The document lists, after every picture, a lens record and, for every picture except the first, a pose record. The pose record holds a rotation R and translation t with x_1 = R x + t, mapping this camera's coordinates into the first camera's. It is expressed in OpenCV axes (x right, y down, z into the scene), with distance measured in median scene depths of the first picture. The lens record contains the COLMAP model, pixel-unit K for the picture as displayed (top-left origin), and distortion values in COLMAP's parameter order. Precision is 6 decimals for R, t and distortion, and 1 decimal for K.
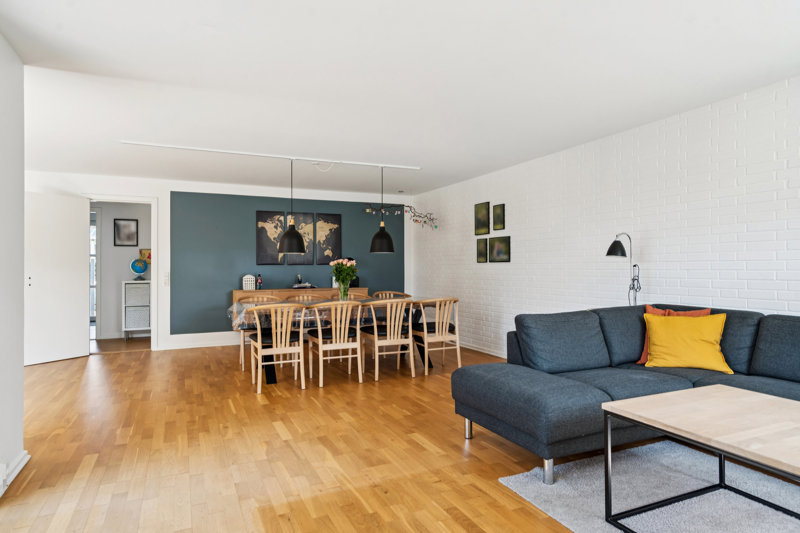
lens RADIAL K [[479.3, 0, 402.2], [0, 479.3, 265.5], [0, 0, 1]] dist [0.002829, 0.000222]
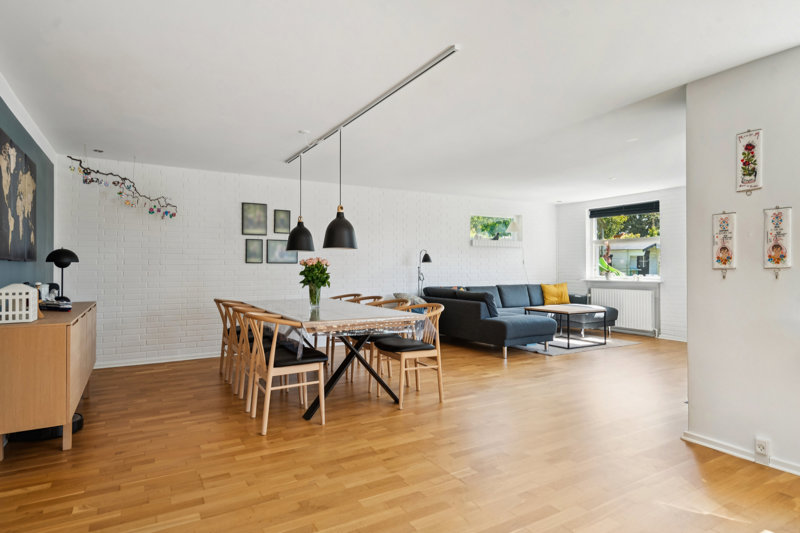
lens RADIAL K [[449.6, 0, 397.5], [0, 449.6, 265.8], [0, 0, 1]] dist [-0.000268, -0.000201]
pose [[-0.096467, 0.010085, 0.995285, -0.836840], [-0.004212, 0.999936, -0.010541, 0.008538], [-0.995327, -0.005209, -0.096419, 0.841073]]
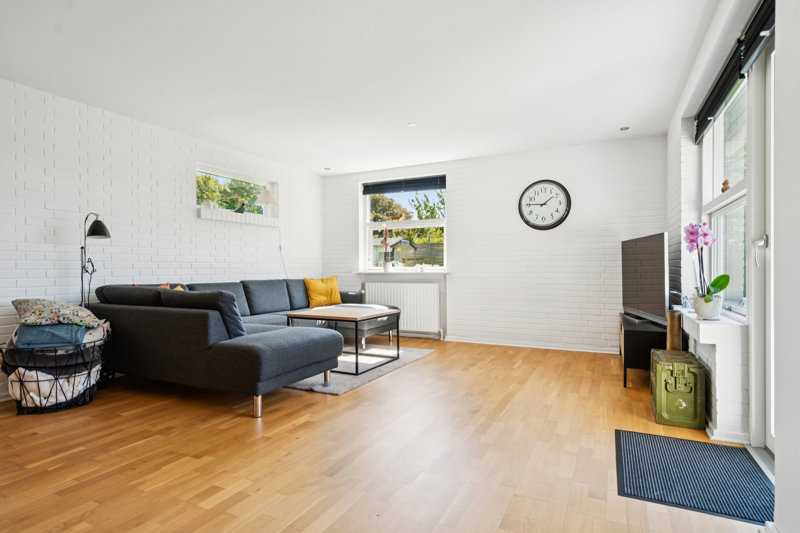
lens RADIAL K [[425.8, 0, 399.9], [0, 425.8, 269.0], [0, 0, 1]] dist [0.000227, 0.002312]
pose [[-0.620908, 0.007153, 0.783851, -0.384258], [0.003429, 0.999974, -0.006409, 0.033758], [-0.783876, -0.001291, -0.620916, 0.693699]]
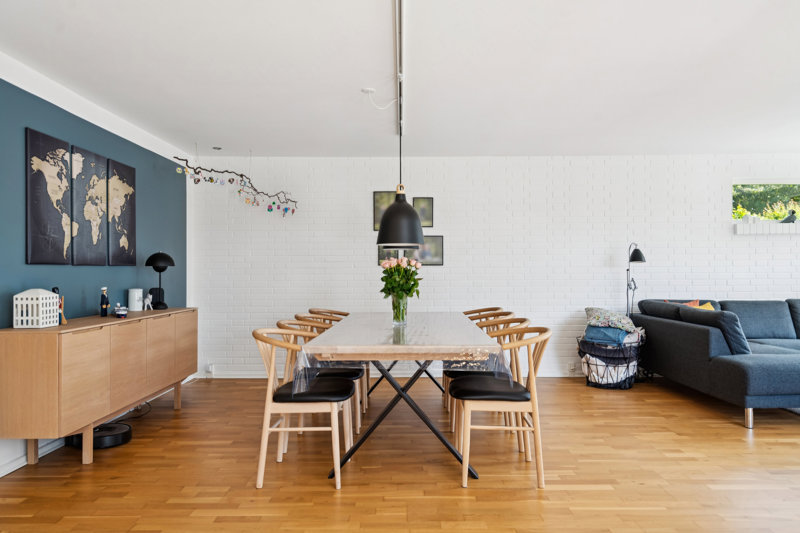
lens RADIAL K [[553.8, 0, 399.1], [0, 553.8, 266.4], [0, 0, 1]] dist [-0.000289, 0.004726]
pose [[0.422521, 0.011447, 0.906281, -0.705058], [-0.003468, 0.999933, -0.011013, 0.006076], [-0.906346, 0.001510, 0.422533, 0.626800]]
